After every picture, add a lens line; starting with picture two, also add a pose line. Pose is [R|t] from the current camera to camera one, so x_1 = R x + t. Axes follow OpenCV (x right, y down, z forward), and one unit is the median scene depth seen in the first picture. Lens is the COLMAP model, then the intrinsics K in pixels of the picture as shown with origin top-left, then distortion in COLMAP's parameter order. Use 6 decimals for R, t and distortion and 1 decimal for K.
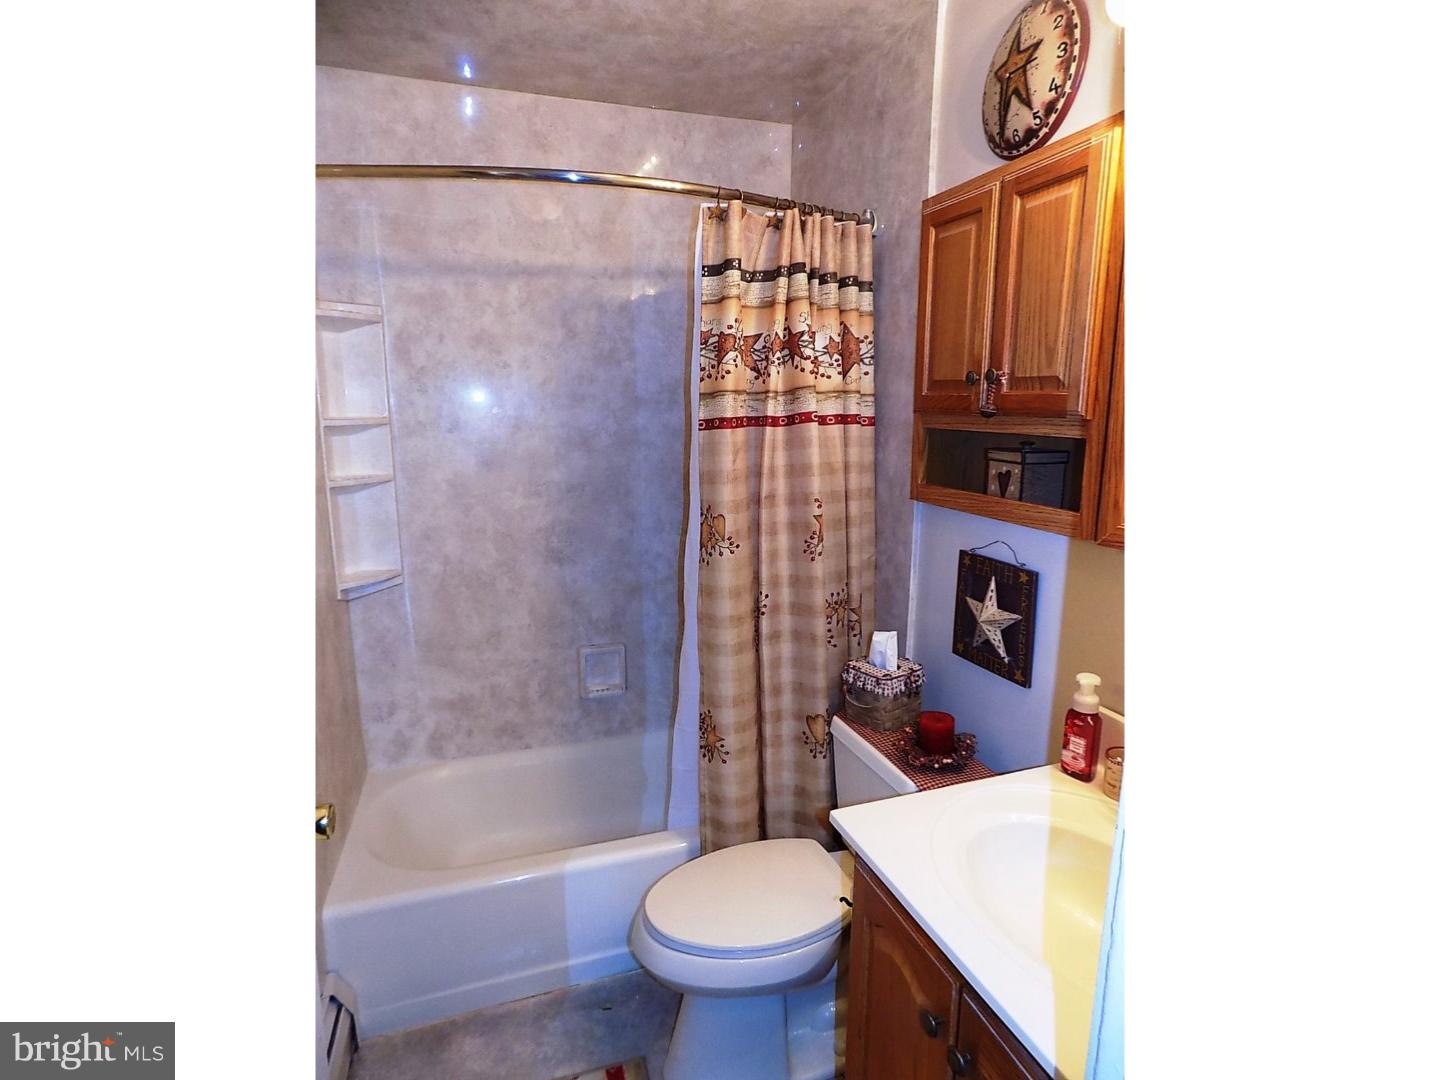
lens RADIAL K [[748.7, 0, 770.8], [0, 748.7, 539.4], [0, 0, 1]] dist [-0.065450, 0.000377]
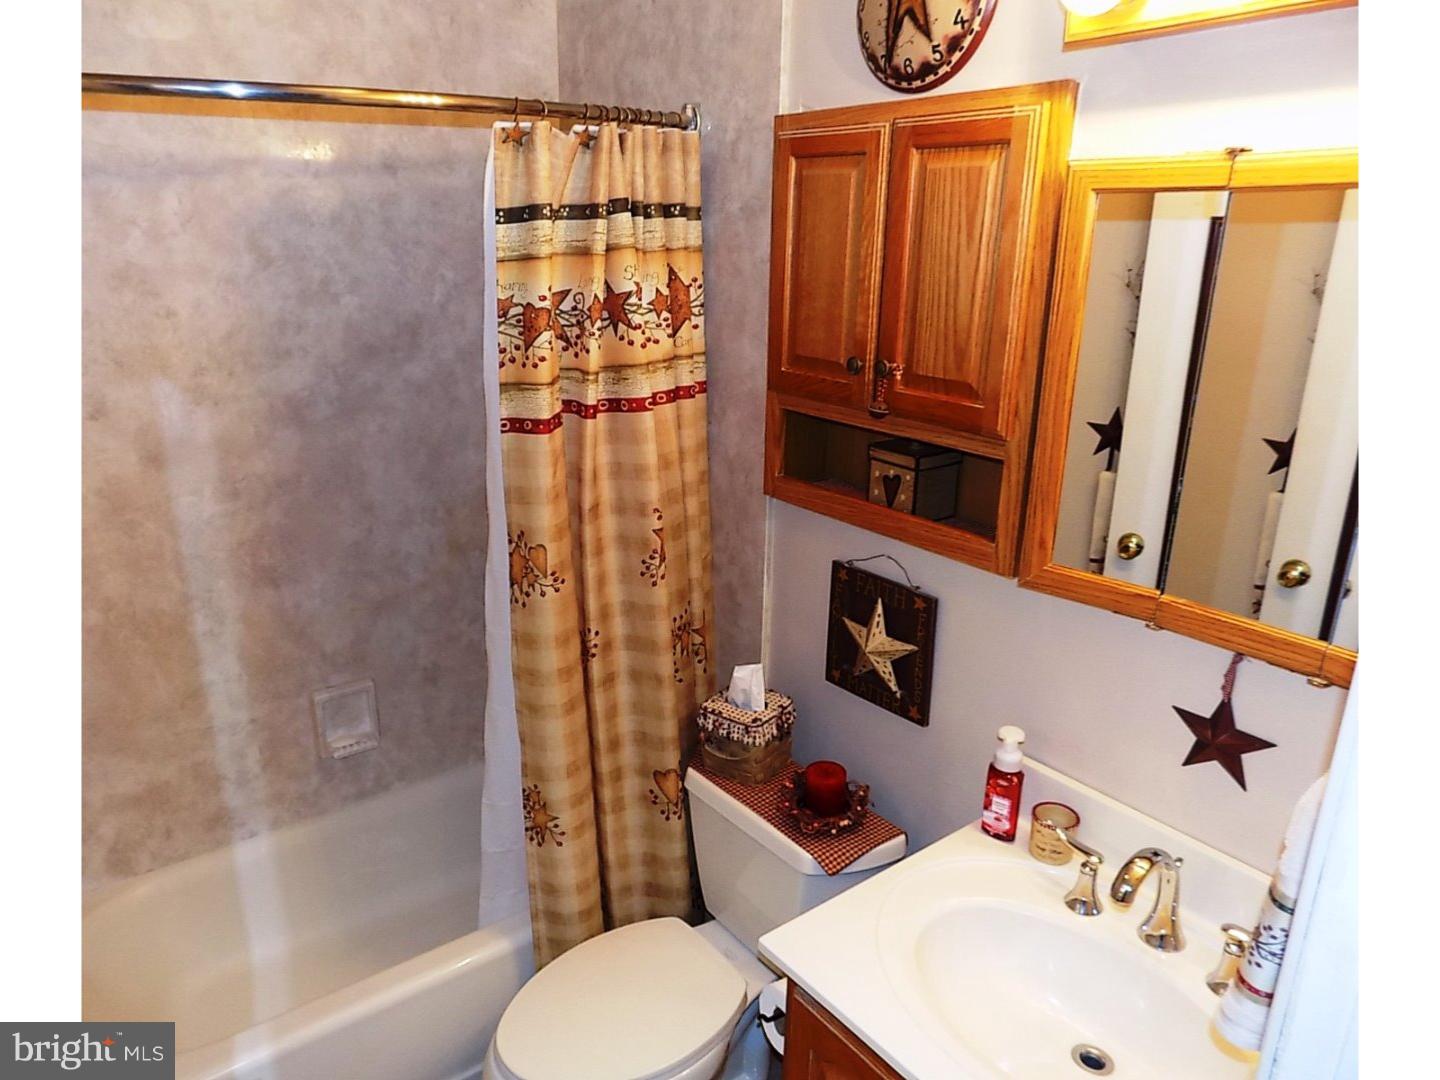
lens RADIAL K [[986.8, 0, 718.1], [0, 986.8, 512.1], [0, 0, 1]] dist [-0.093779, 0.063028]
pose [[0.959953, -0.075122, 0.269903, -0.152821], [0.041752, 0.990982, 0.127321, -0.176283], [-0.277034, -0.110953, 0.954433, -0.001676]]
